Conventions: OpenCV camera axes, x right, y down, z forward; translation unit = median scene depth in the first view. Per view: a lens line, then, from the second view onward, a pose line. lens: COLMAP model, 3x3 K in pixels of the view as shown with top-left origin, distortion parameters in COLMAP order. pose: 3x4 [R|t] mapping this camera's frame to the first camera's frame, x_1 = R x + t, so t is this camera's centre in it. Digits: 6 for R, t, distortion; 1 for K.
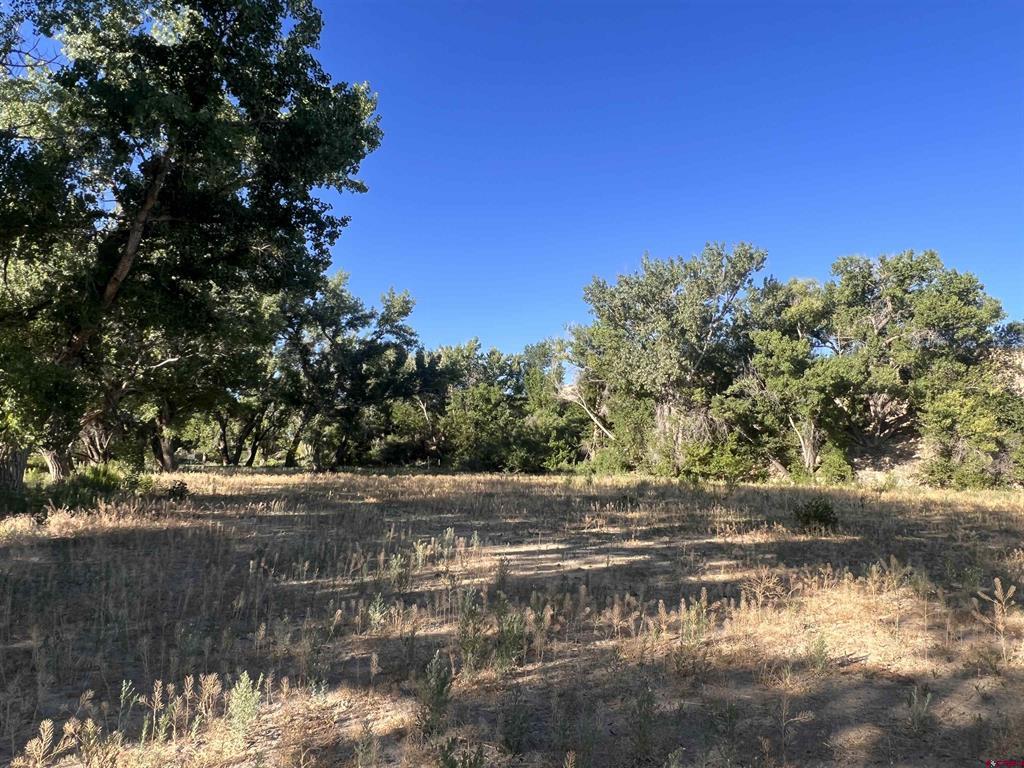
lens RADIAL K [[654.9, 0, 509.1], [0, 654.9, 384.0], [0, 0, 1]] dist [0.006871, -0.000682]
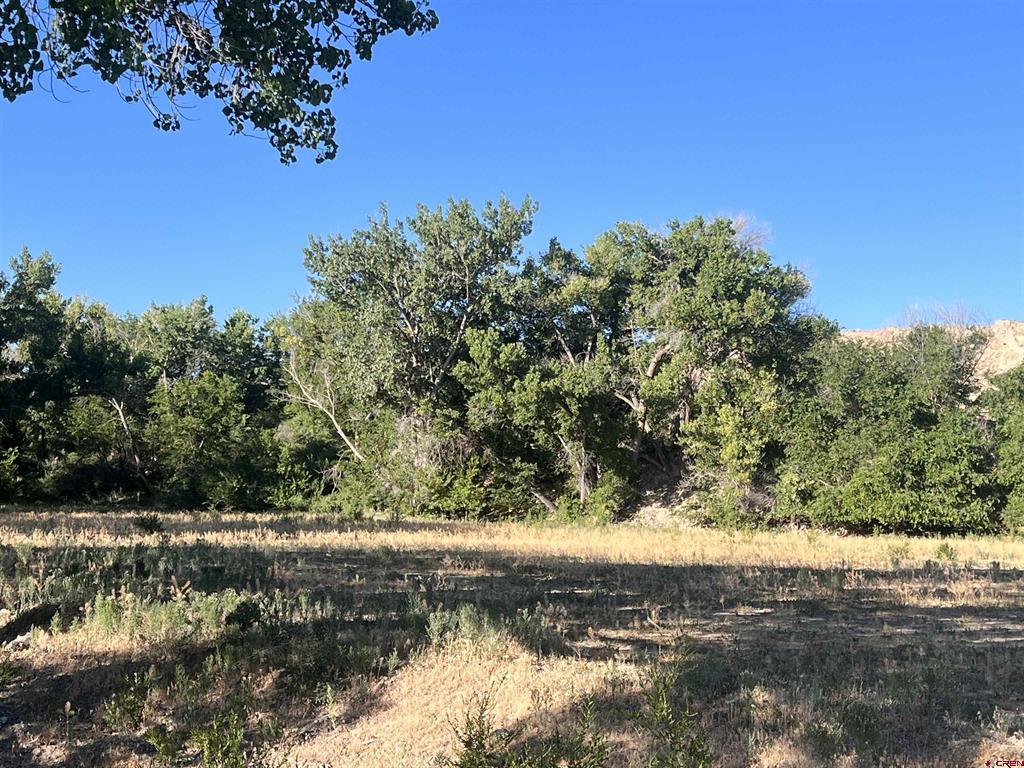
lens RADIAL K [[1621.8, 0, 513.8], [0, 1621.8, 385.3], [0, 0, 1]] dist [0.199665, 0.000000]
pose [[0.999847, 0.000840, -0.017452, 0.285437], [0.000067, 0.998652, 0.051897, -0.071088], [0.017472, -0.051890, 0.998500, -0.580329]]
